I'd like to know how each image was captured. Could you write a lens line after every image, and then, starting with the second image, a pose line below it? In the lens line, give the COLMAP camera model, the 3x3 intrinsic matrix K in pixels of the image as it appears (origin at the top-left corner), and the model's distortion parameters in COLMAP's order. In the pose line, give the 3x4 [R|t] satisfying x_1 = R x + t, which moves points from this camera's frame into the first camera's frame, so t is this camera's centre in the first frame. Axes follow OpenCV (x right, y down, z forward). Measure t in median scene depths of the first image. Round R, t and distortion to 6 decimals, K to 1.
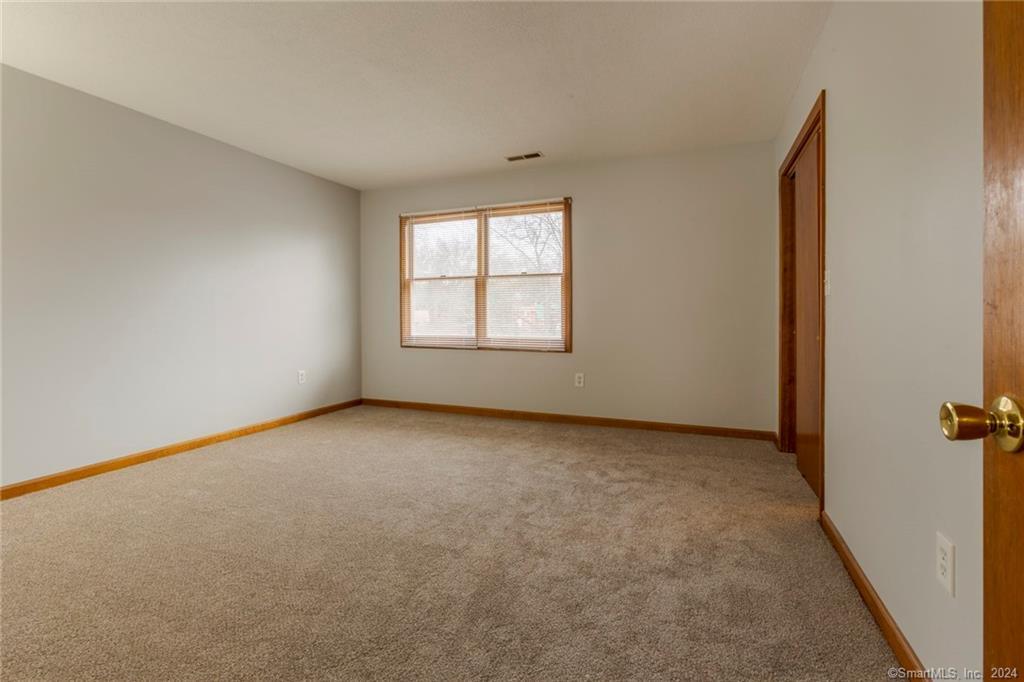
lens RADIAL K [[447.7, 0, 420.2], [0, 447.7, 315.4], [0, 0, 1]] dist [-0.001018, 0.000072]
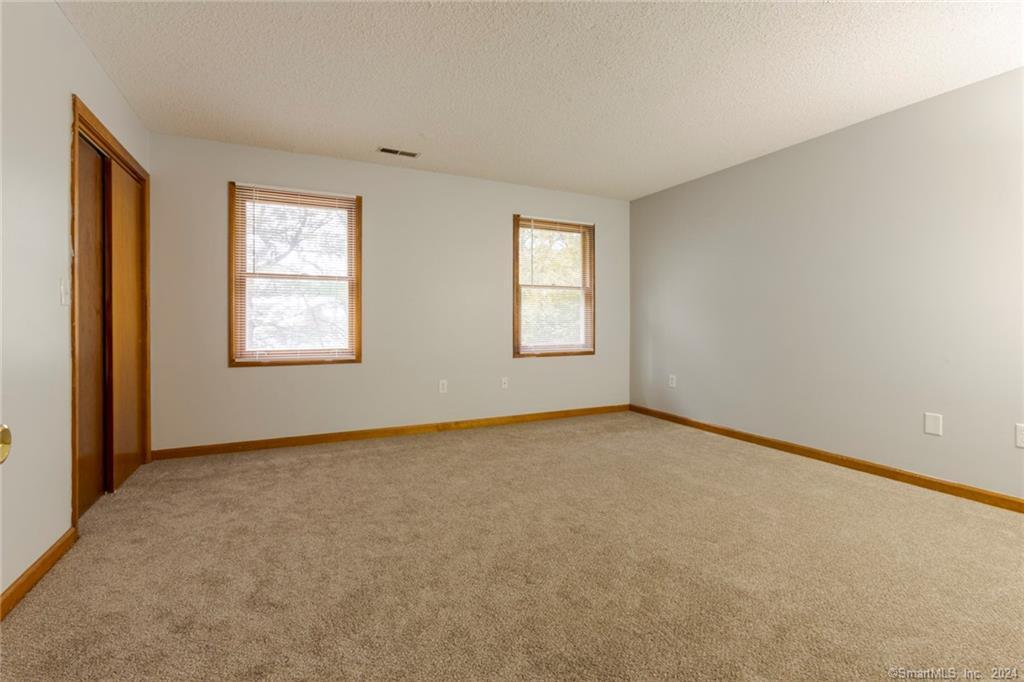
lens RADIAL K [[474.0, 0, 531.6], [0, 474.0, 321.7], [0, 0, 1]] dist [-0.000948, 0.000652]
pose [[0.657018, 0.003229, 0.753868, -0.299708], [-0.001631, 0.999995, -0.002861, -0.000496], [-0.753873, 0.000651, 0.657020, 0.130048]]
